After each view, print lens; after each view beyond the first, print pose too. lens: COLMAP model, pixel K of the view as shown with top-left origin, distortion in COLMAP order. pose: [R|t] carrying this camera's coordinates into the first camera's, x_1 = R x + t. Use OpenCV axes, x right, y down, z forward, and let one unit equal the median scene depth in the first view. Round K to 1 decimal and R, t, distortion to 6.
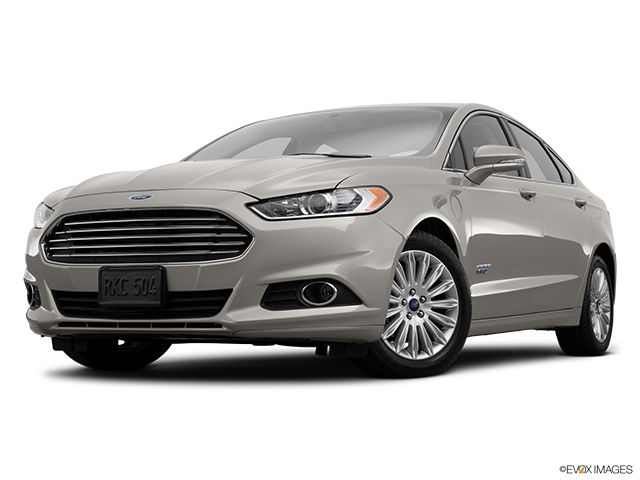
lens RADIAL K [[1262.2, 0, 314.6], [0, 1262.2, 242.2], [0, 0, 1]] dist [0.178794, 0.000000]
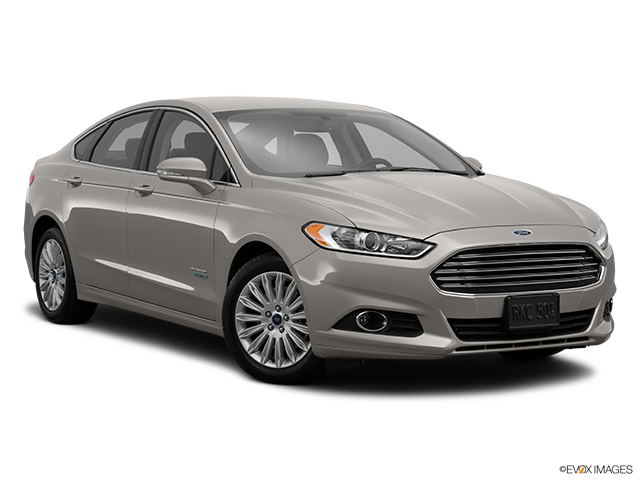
lens RADIAL K [[1428.3, 0, 321.0], [0, 1428.3, 238.5], [0, 0, 1]] dist [0.189797, 0.000000]
pose [[0.527637, -0.052542, 0.847843, -1.300847], [-0.041716, 0.995278, 0.087640, -0.133237], [-0.848445, -0.081611, 0.522954, 0.459644]]
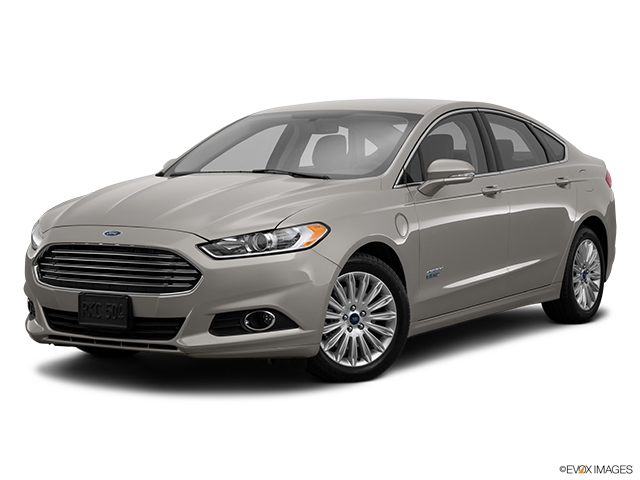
lens RADIAL K [[1428.3, 0, 323.0], [0, 1428.3, 240.6], [0, 0, 1]] dist [0.189797, 0.000000]
pose [[0.996362, 0.004889, -0.085082, 0.164812], [0.004661, 0.993733, 0.111683, -0.170939], [0.085095, -0.111673, 0.990095, -0.287920]]
